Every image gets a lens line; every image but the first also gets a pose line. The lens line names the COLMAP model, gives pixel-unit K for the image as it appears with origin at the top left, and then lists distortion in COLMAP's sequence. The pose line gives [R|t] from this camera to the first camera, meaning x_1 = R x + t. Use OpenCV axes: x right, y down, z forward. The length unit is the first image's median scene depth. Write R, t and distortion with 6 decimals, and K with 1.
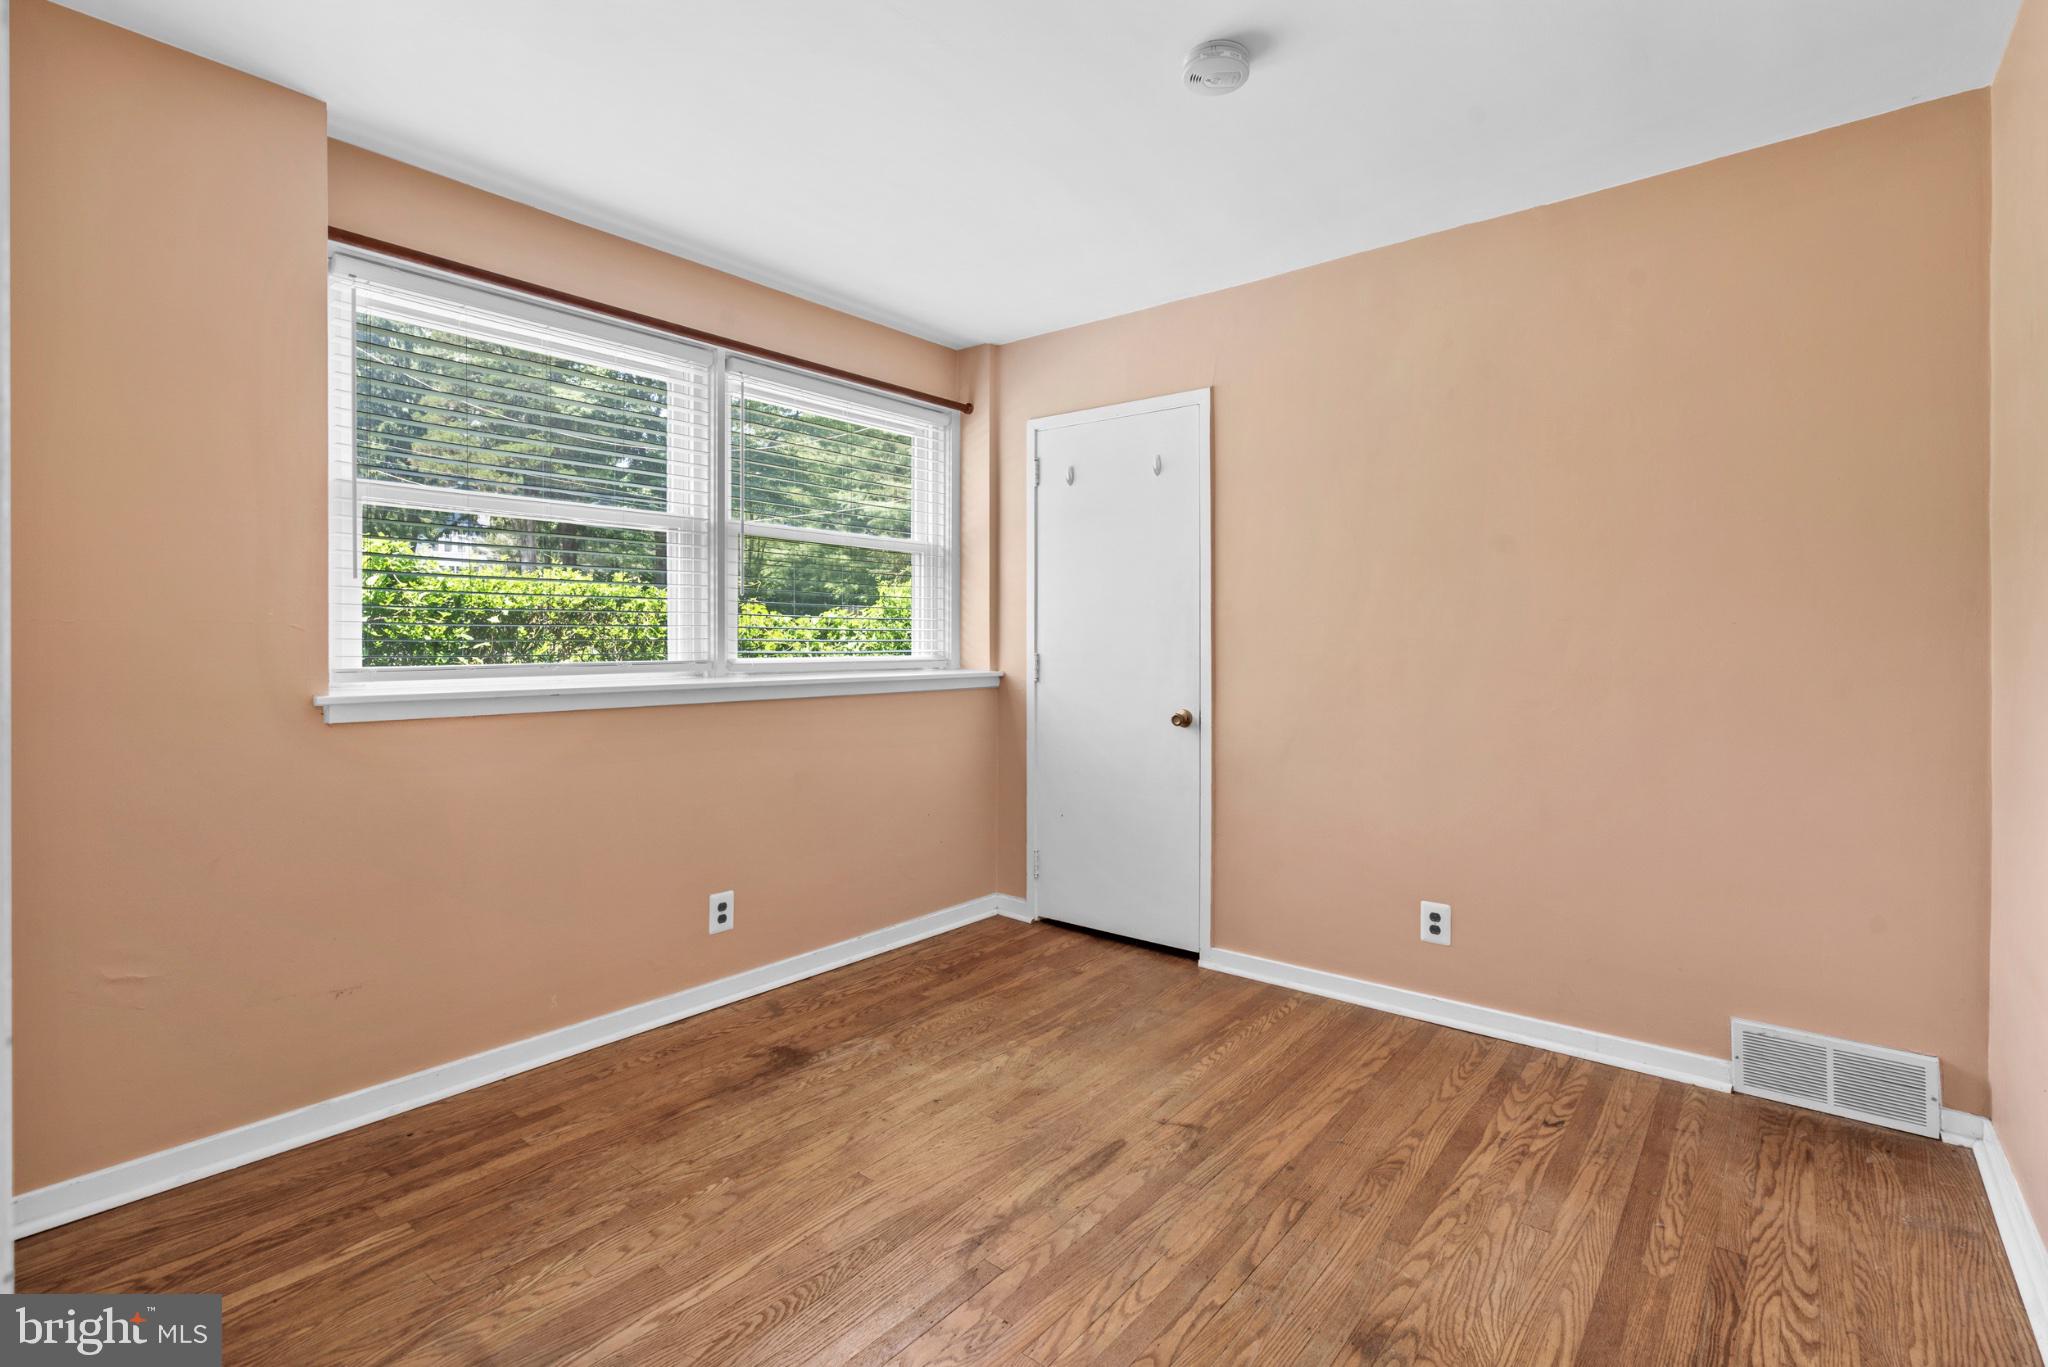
lens RADIAL K [[954.4, 0, 1036.1], [0, 954.4, 672.5], [0, 0, 1]] dist [-0.005599, 0.001951]
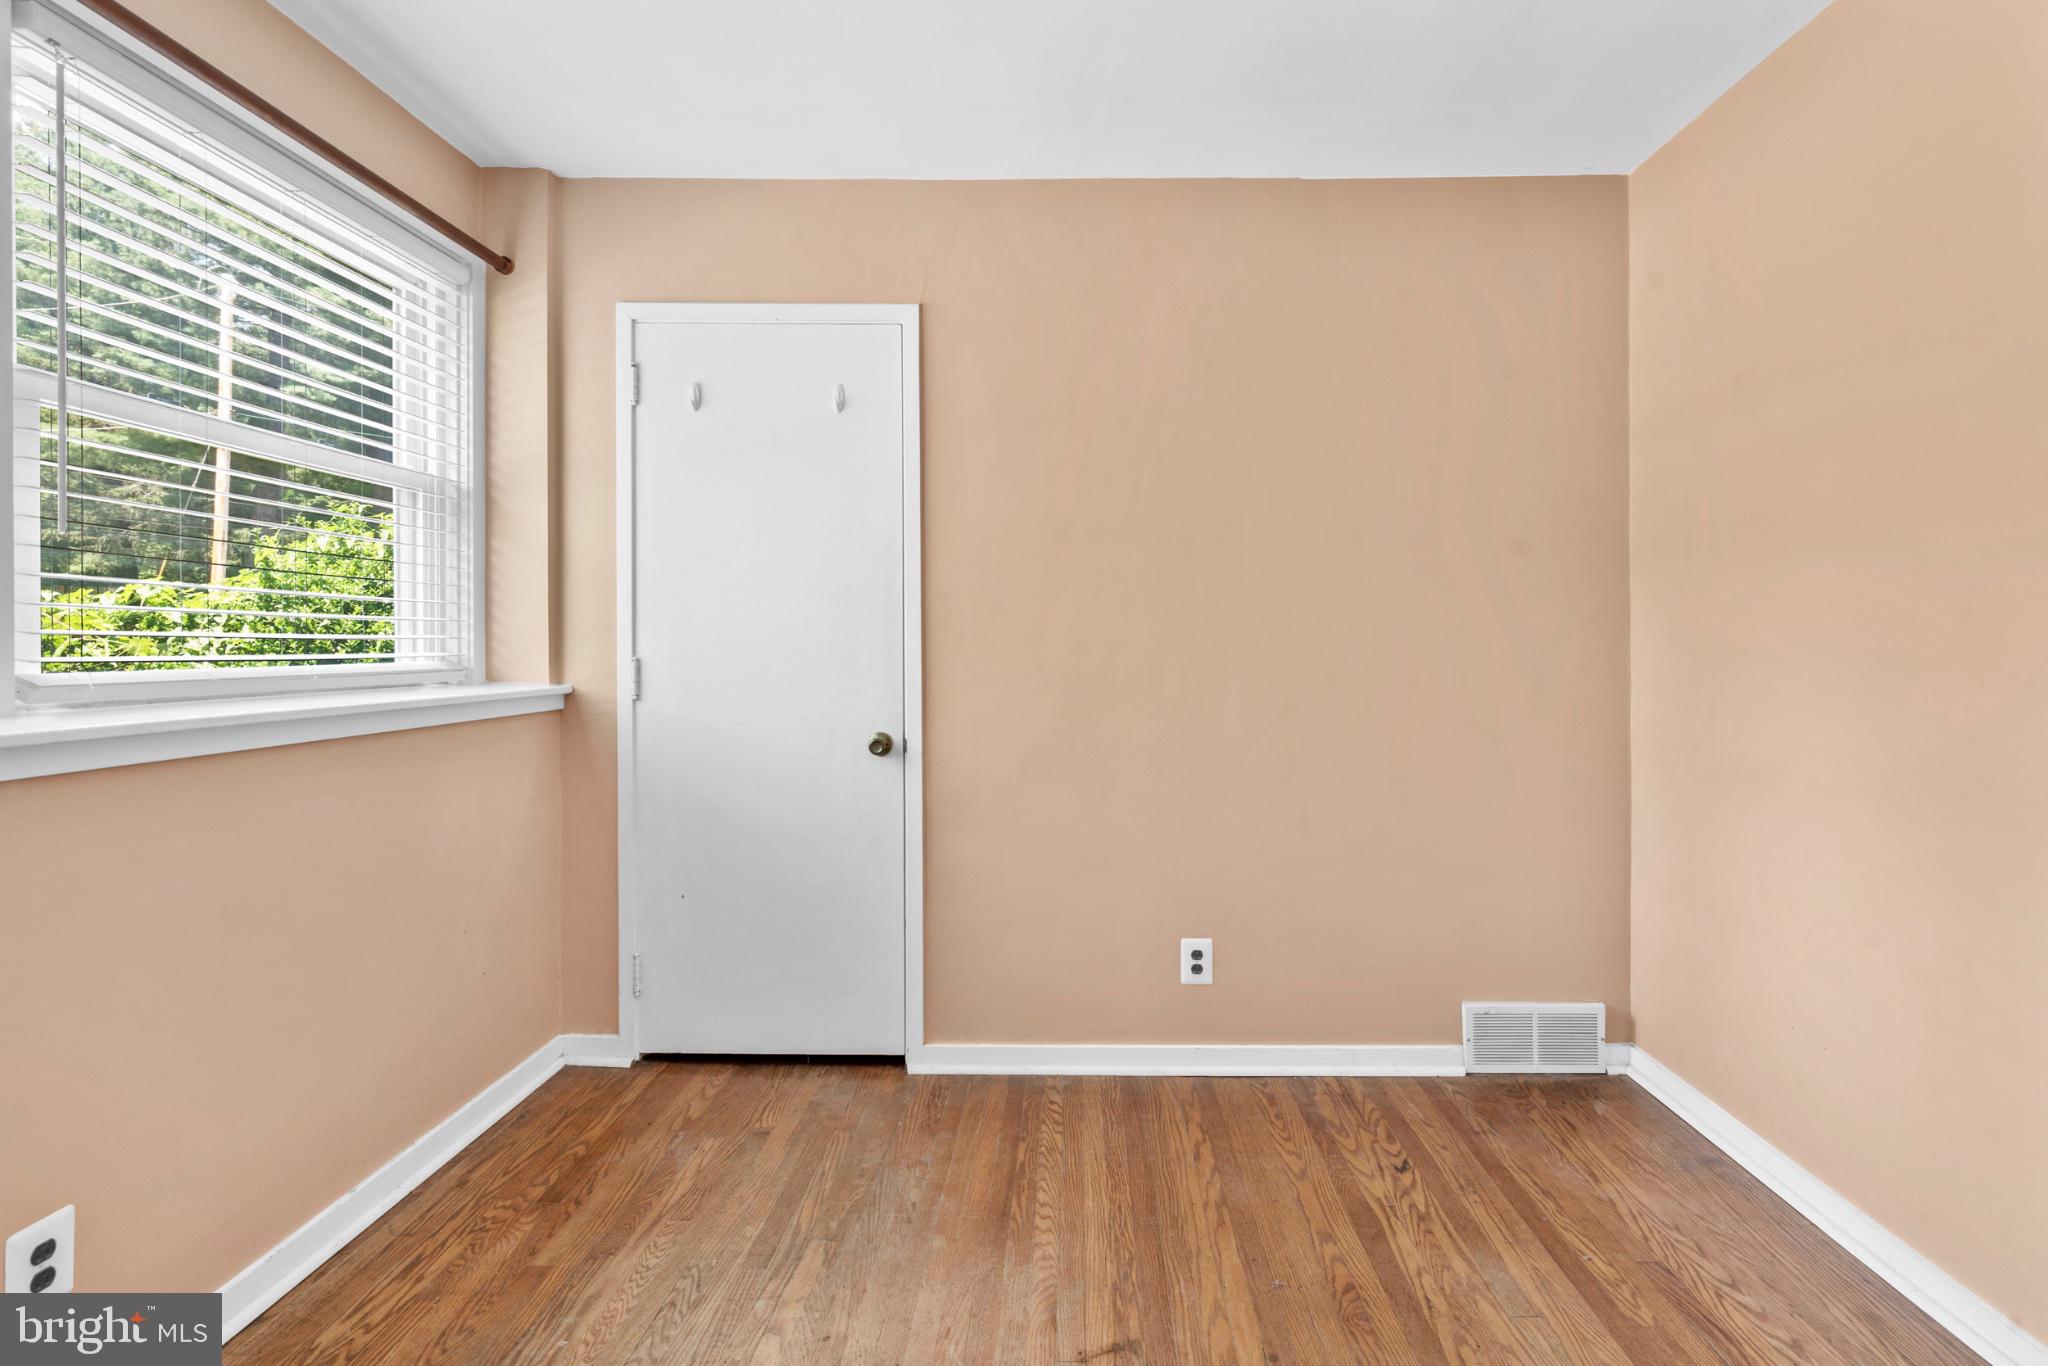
lens RADIAL K [[954.4, 0, 1020.8], [0, 954.4, 665.1], [0, 0, 1]] dist [-0.005599, 0.001951]
pose [[0.789766, -0.010646, 0.613315, -0.242625], [0.016033, 0.999866, -0.003290, -0.010233], [-0.613198, 0.012432, 0.789831, 0.392267]]
